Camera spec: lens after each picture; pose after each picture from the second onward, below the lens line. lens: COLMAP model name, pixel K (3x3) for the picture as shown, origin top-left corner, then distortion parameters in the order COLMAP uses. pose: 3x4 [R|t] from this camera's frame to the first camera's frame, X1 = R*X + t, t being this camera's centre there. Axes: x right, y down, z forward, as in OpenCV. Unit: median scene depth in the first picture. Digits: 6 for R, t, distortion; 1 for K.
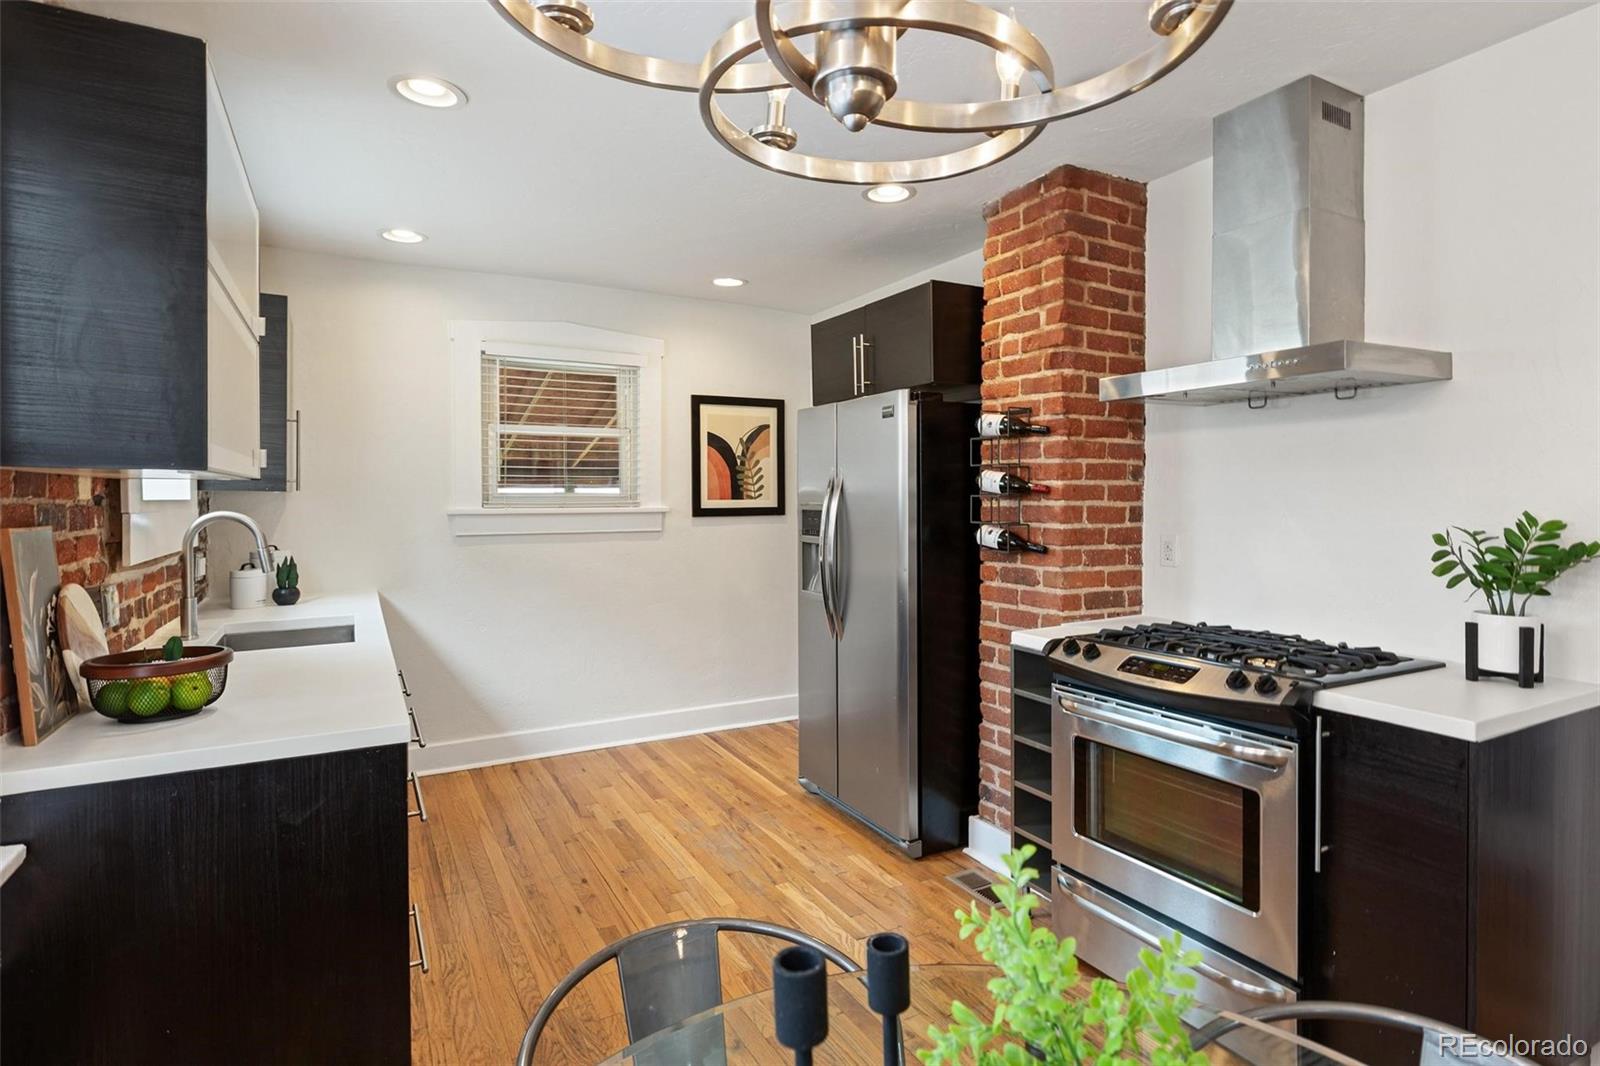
lens RADIAL K [[829.4, 0, 799.9], [0, 829.4, 512.6], [0, 0, 1]] dist [0.001346, 0.000434]
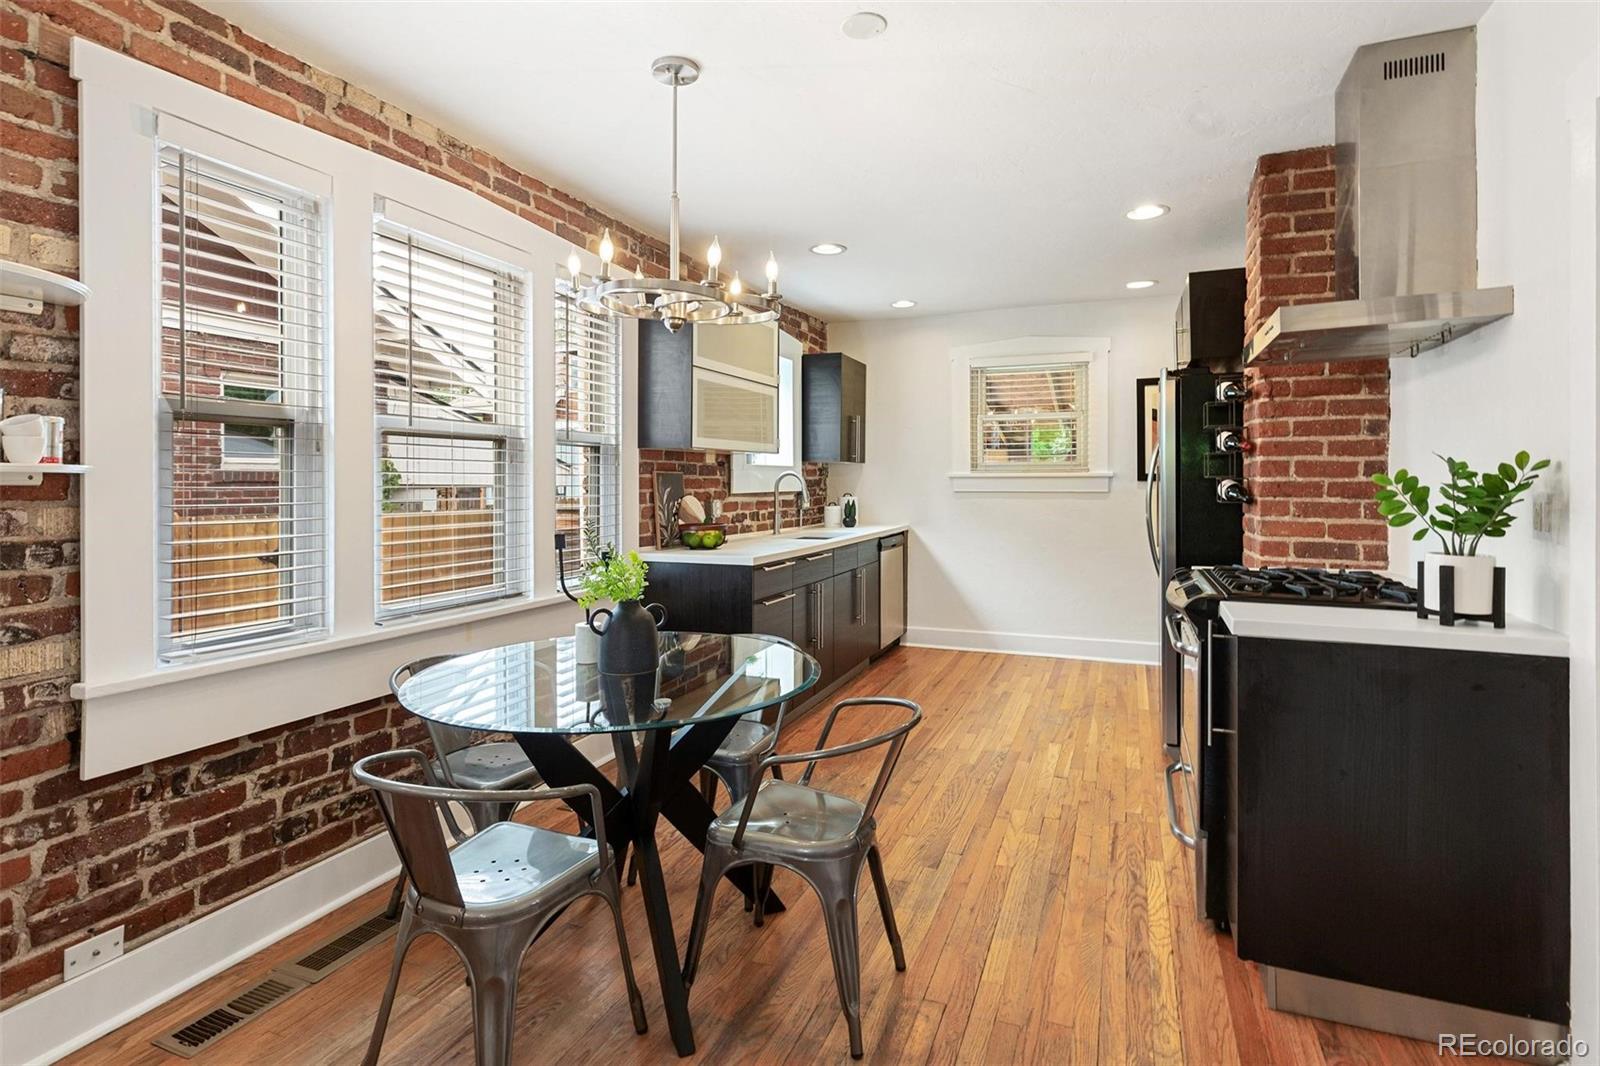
lens RADIAL K [[771.9, 0, 802.1], [0, 771.9, 481.9], [0, 0, 1]] dist [-0.000860, -0.000129]
pose [[0.628818, 0.003451, -0.777545, 0.710966], [-0.013942, 0.999879, -0.006837, 0.034637], [0.777427, 0.015140, 0.628790, -0.124361]]
